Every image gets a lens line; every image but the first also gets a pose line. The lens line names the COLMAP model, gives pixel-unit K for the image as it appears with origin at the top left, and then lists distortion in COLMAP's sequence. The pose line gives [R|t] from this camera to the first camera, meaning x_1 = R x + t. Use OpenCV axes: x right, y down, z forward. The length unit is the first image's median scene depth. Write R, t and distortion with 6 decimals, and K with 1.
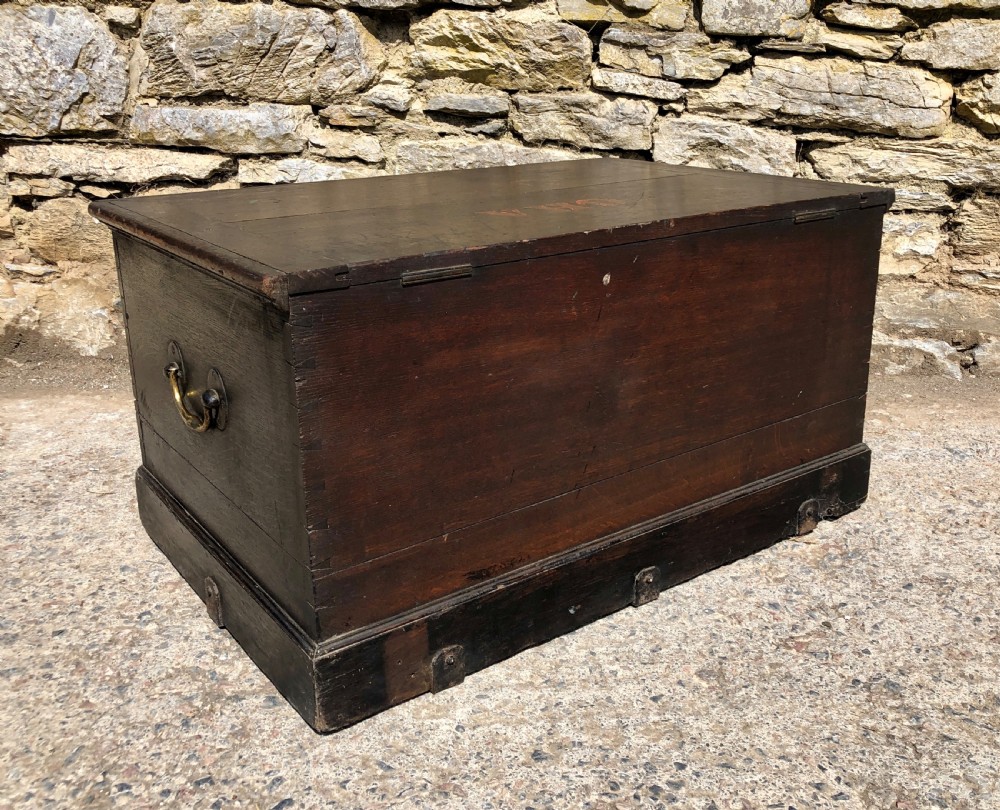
lens RADIAL K [[991.2, 0, 548.0], [0, 991.2, 367.8], [0, 0, 1]] dist [0.005643, 0.000000]
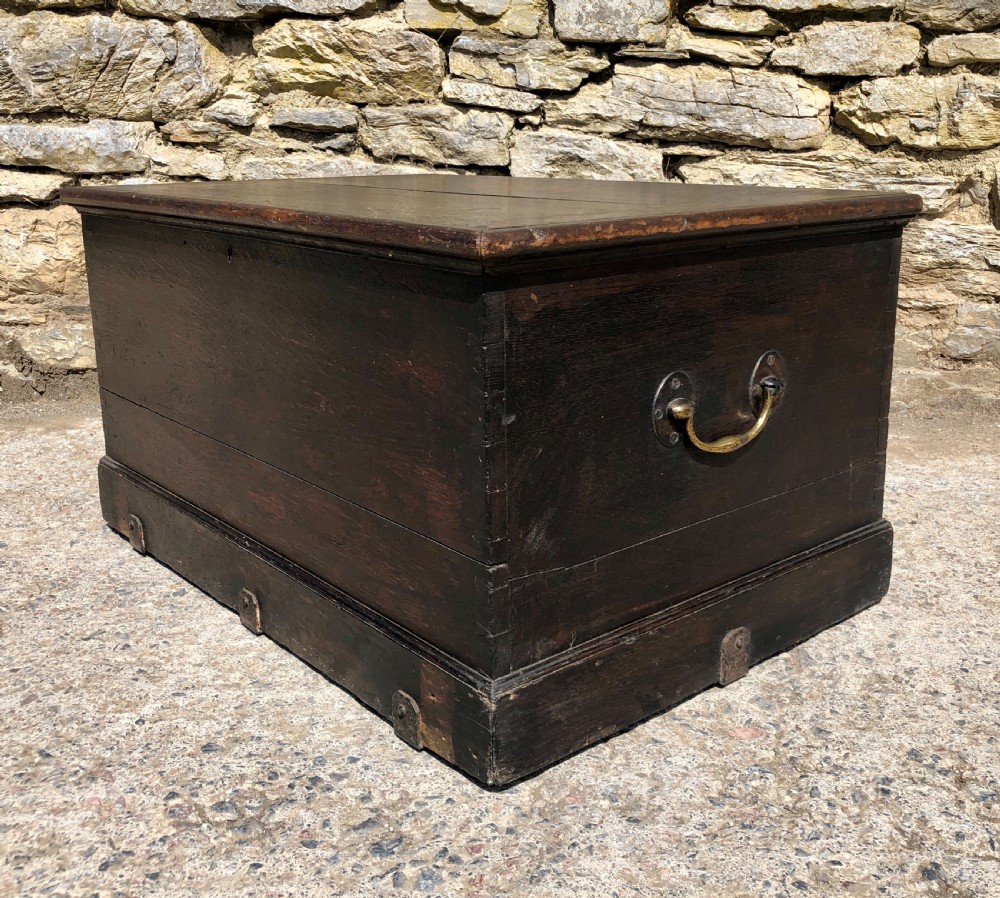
lens RADIAL K [[1089.4, 0, 512.5], [0, 1089.4, 413.7], [0, 0, 1]] dist [0.001225, 0.000000]
pose [[0.998747, 0.006146, -0.049664, 0.162627], [-0.008226, 0.999093, -0.041789, 0.057426], [0.049362, 0.042145, 0.997891, -0.014740]]
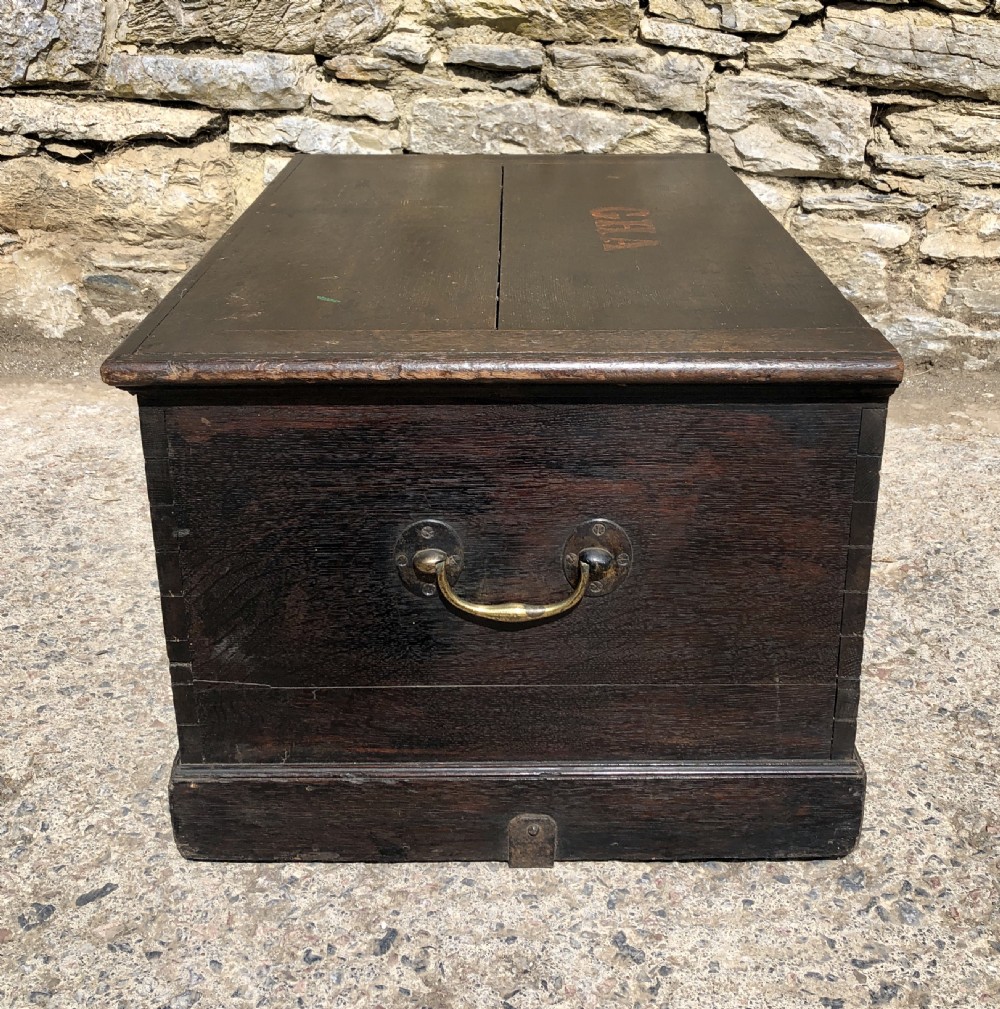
lens RADIAL K [[1247.6, 0, 515.6], [0, 1247.6, 394.2], [0, 0, 1]] dist [0.002857, 0.000000]
pose [[0.999938, 0.010970, 0.001840, -0.062668], [-0.011054, 0.998459, 0.054384, -0.029855], [-0.001240, -0.054401, 0.998518, -0.111894]]
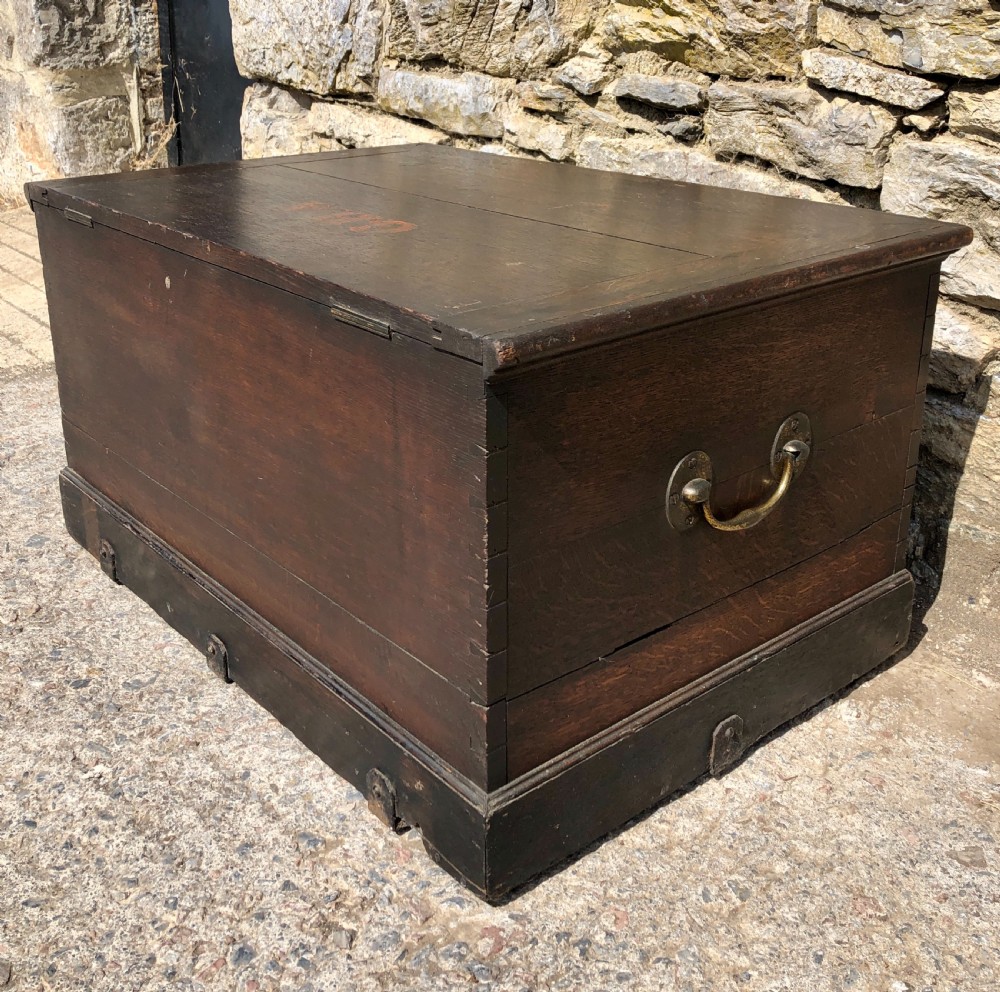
lens RADIAL K [[1157.3, 0, 504.2], [0, 1157.3, 411.2], [0, 0, 1]] dist [0.000598, 0.000000]
pose [[0.670118, 0.260800, -0.694929, 0.472213], [-0.231376, 0.962986, 0.138285, -0.138980], [0.705271, 0.068123, 0.705657, 0.372725]]
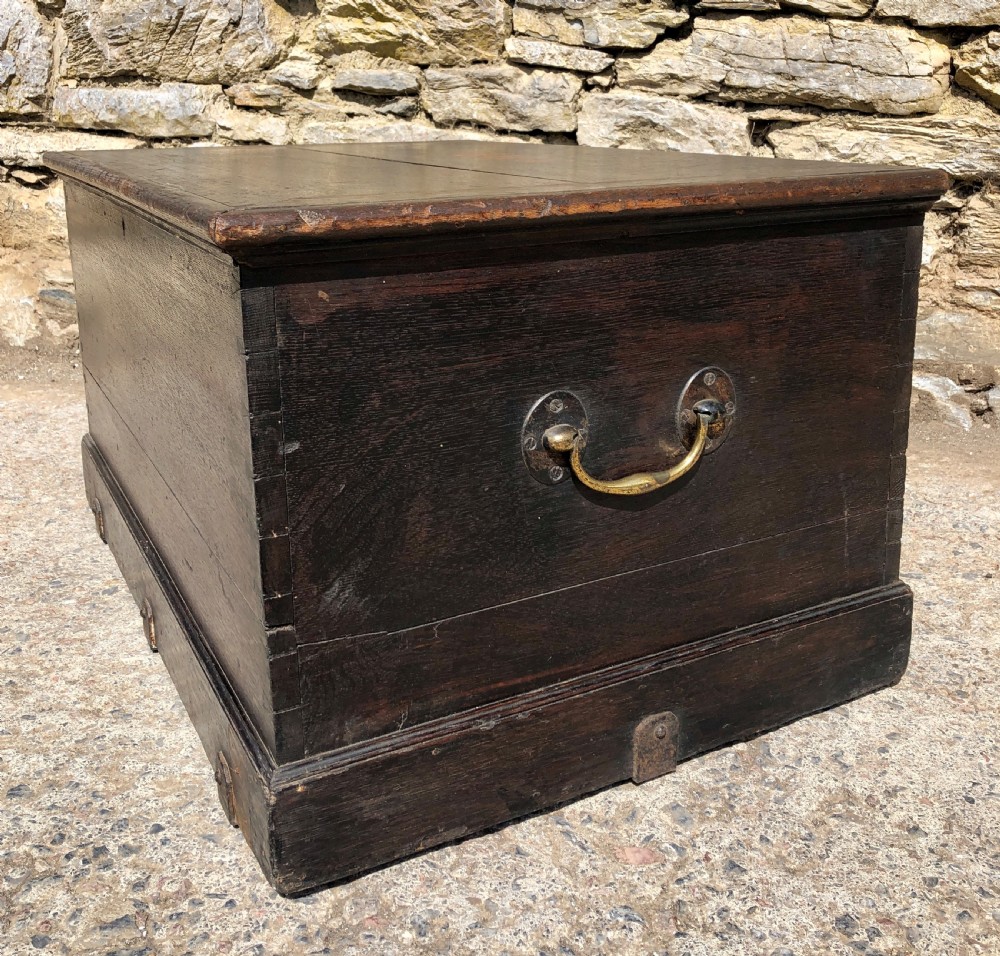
lens RADIAL K [[1085.8, 0, 507.9], [0, 1085.8, 367.1], [0, 0, 1]] dist [0.009499, 0.000000]
pose [[0.966950, 0.053163, -0.249363, 0.294503], [-0.066285, 0.996807, -0.044517, 0.026388], [0.246200, 0.059575, 0.967386, 0.101044]]
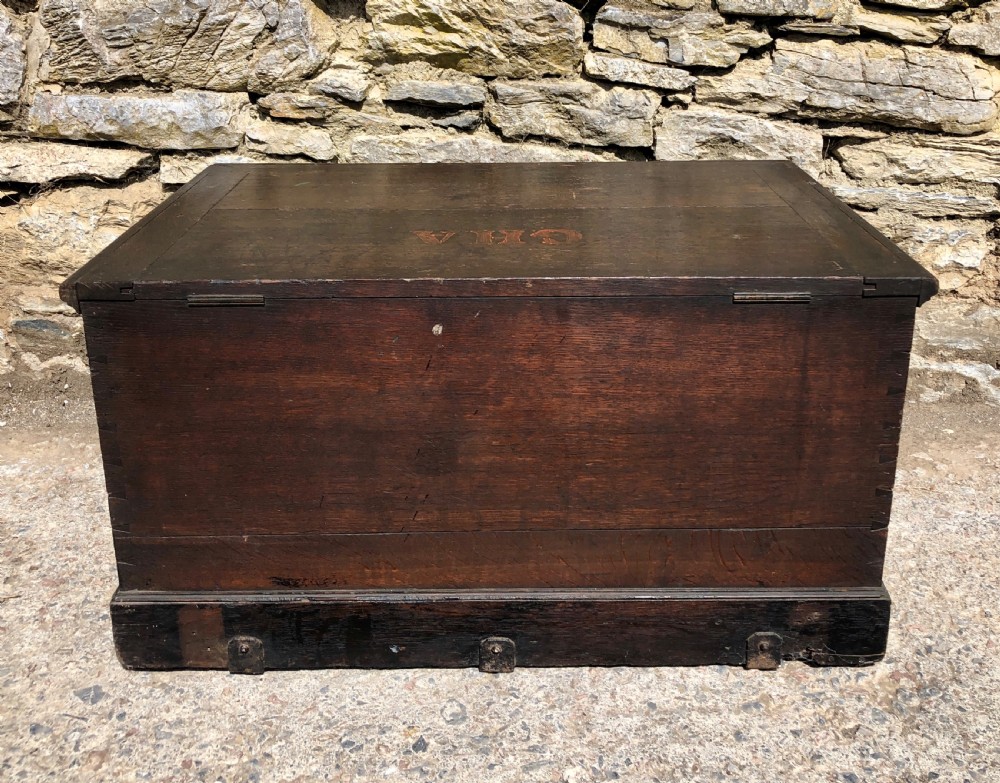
lens RADIAL K [[1065.5, 0, 512.0], [0, 1065.5, 302.4], [0, 0, 1]] dist [0.014804, 0.000000]
pose [[0.999444, -0.006136, 0.032764, -0.047517], [0.005466, 0.999775, 0.020499, -0.107334], [-0.032882, -0.020309, 0.999253, 0.090382]]
